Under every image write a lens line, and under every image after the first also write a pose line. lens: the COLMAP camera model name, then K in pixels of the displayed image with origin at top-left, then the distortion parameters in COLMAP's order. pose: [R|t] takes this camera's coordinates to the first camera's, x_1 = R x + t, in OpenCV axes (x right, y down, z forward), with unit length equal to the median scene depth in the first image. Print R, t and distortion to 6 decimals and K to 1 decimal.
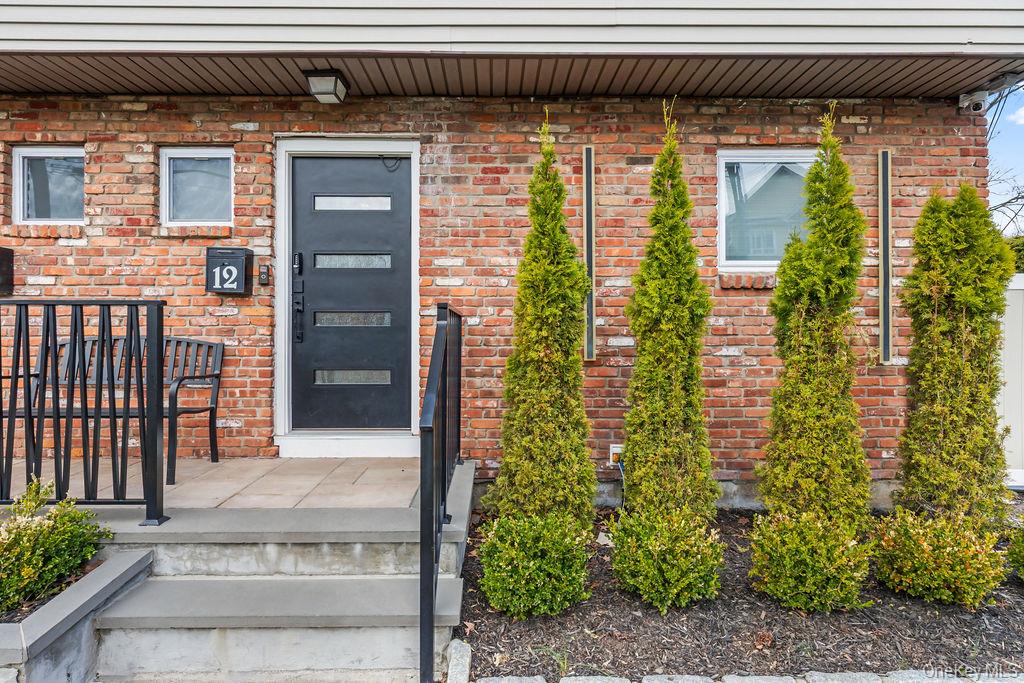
lens RADIAL K [[546.7, 0, 508.6], [0, 546.7, 332.8], [0, 0, 1]] dist [-0.001652, -0.001833]
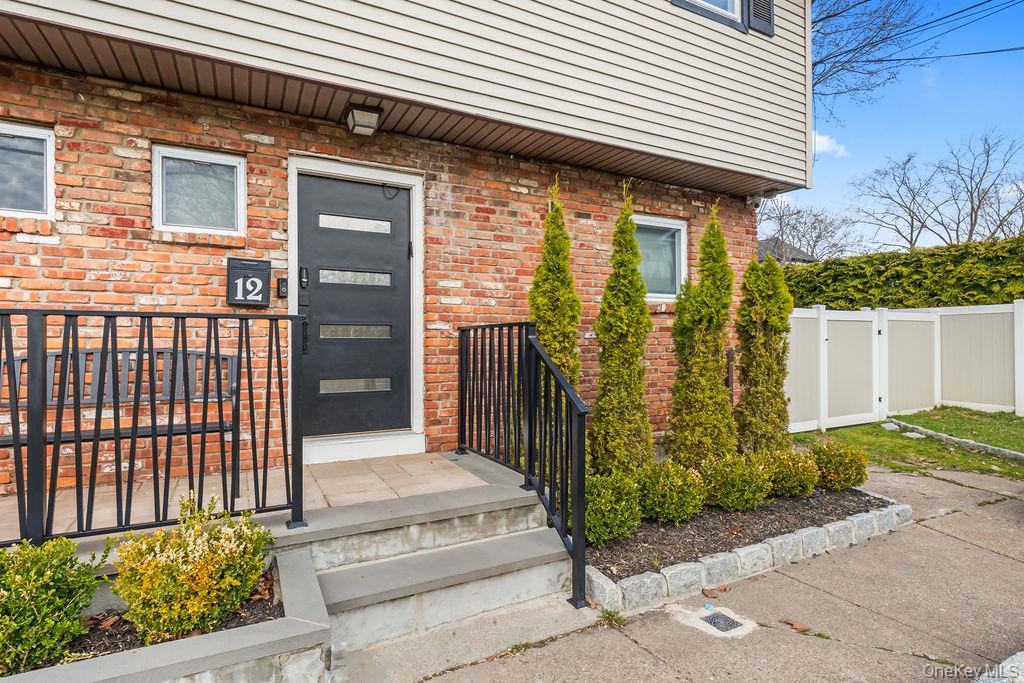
lens RADIAL K [[520.7, 0, 514.0], [0, 520.7, 342.1], [0, 0, 1]] dist [-0.000992, -0.001147]
pose [[0.889889, -0.000970, 0.456176, -0.506482], [0.000376, 0.999999, 0.001392, -0.005618], [-0.456177, -0.001067, 0.889888, -0.062182]]
